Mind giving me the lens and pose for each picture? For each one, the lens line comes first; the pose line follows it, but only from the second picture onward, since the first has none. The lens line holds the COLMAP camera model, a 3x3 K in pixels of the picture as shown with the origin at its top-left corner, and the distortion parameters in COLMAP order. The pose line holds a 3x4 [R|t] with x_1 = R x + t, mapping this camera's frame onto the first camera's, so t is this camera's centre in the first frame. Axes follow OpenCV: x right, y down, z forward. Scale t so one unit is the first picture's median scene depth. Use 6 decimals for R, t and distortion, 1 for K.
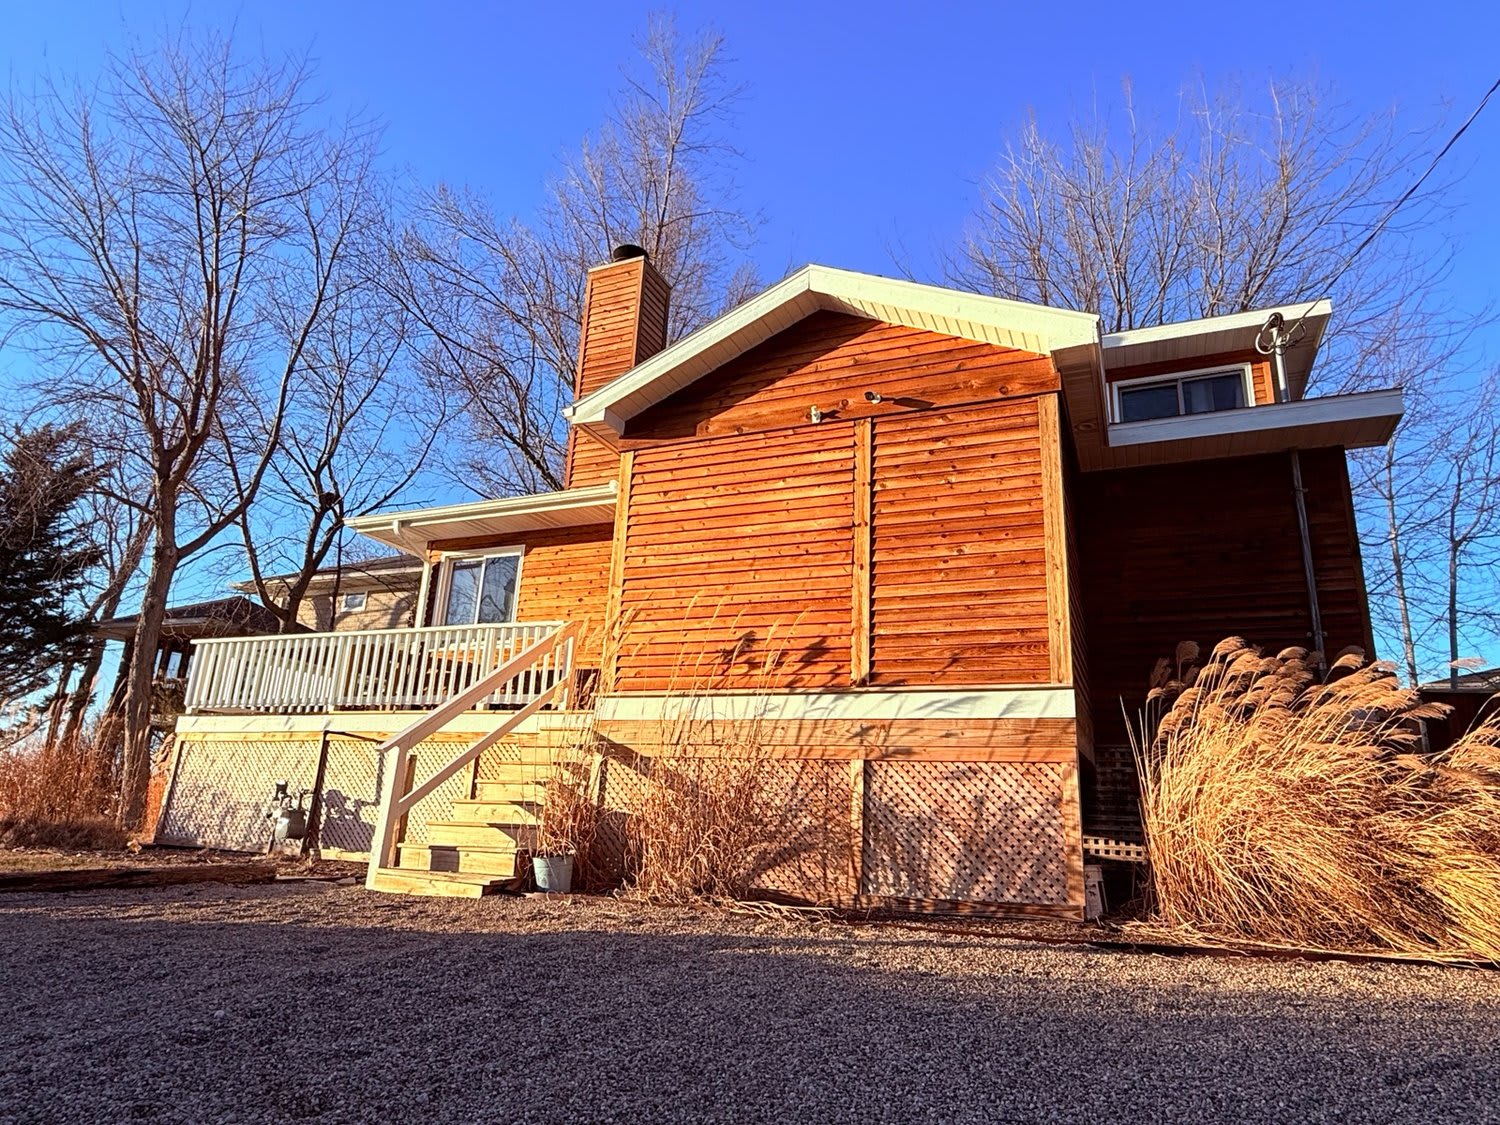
lens RADIAL K [[885.1, 0, 749.9], [0, 885.1, 564.7], [0, 0, 1]] dist [0.004128, 0.003152]
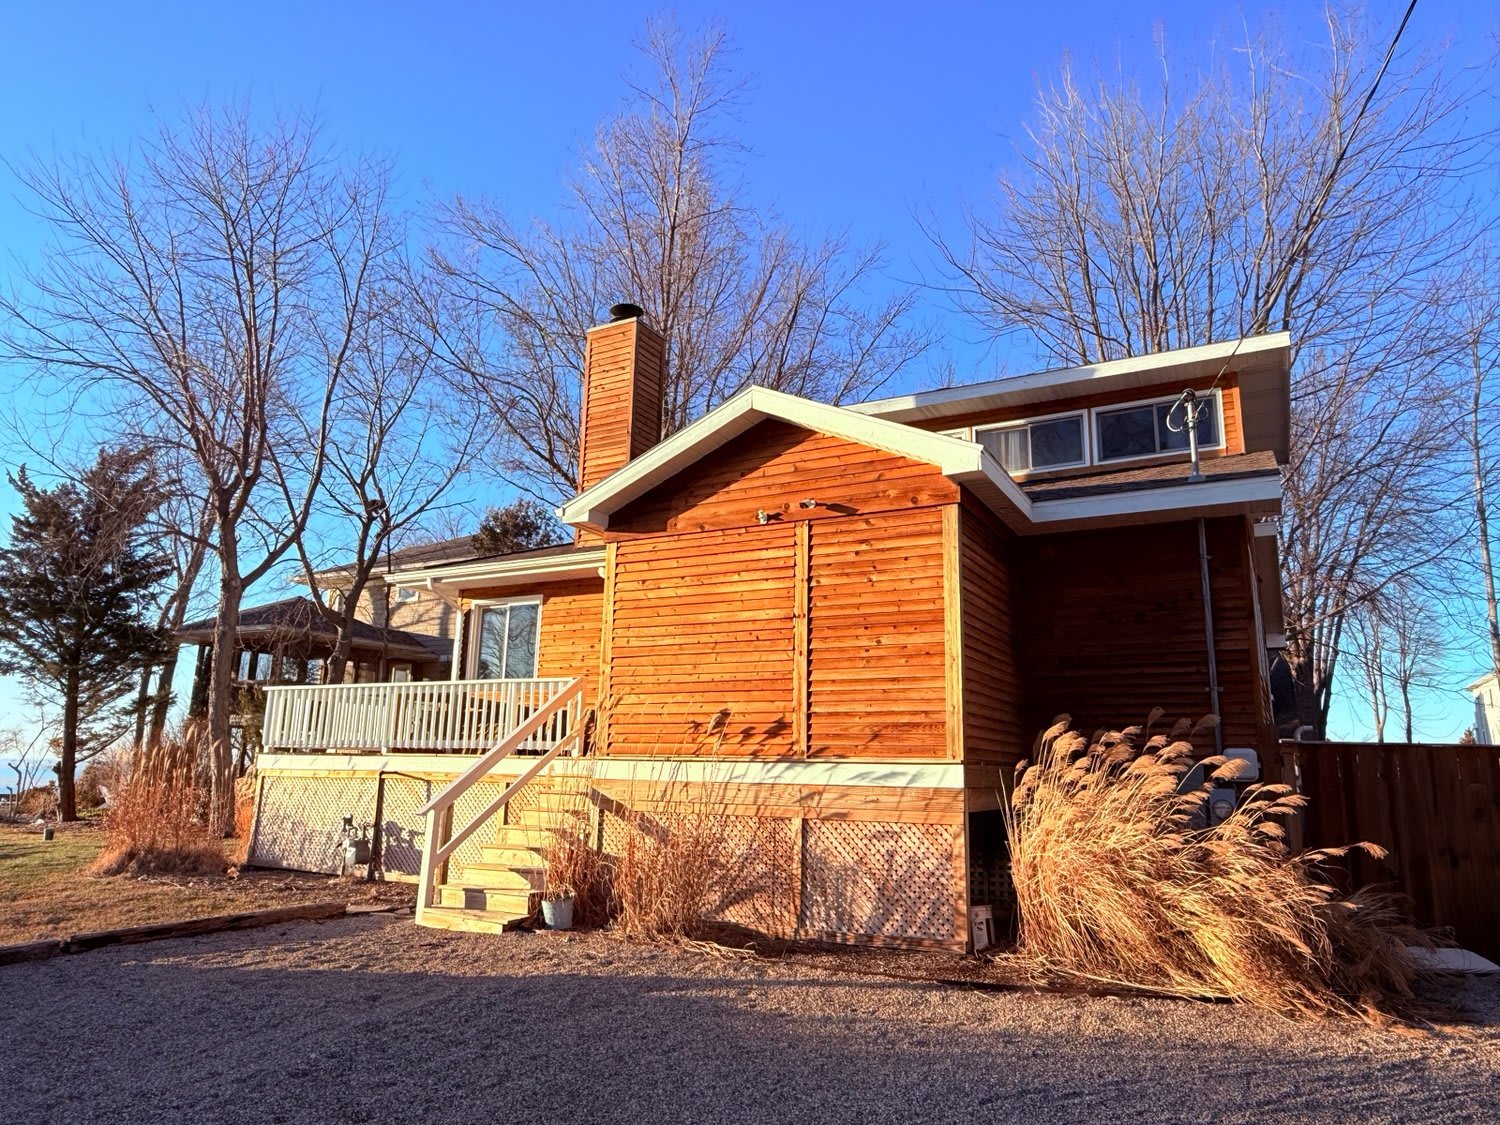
lens RADIAL K [[965.1, 0, 749.3], [0, 965.1, 560.9], [0, 0, 1]] dist [0.007406, 0.000993]
pose [[0.995358, -0.043270, -0.085966, 0.161938], [0.048953, 0.996674, 0.065144, -0.193978], [0.082861, -0.069050, 0.994166, -0.263501]]
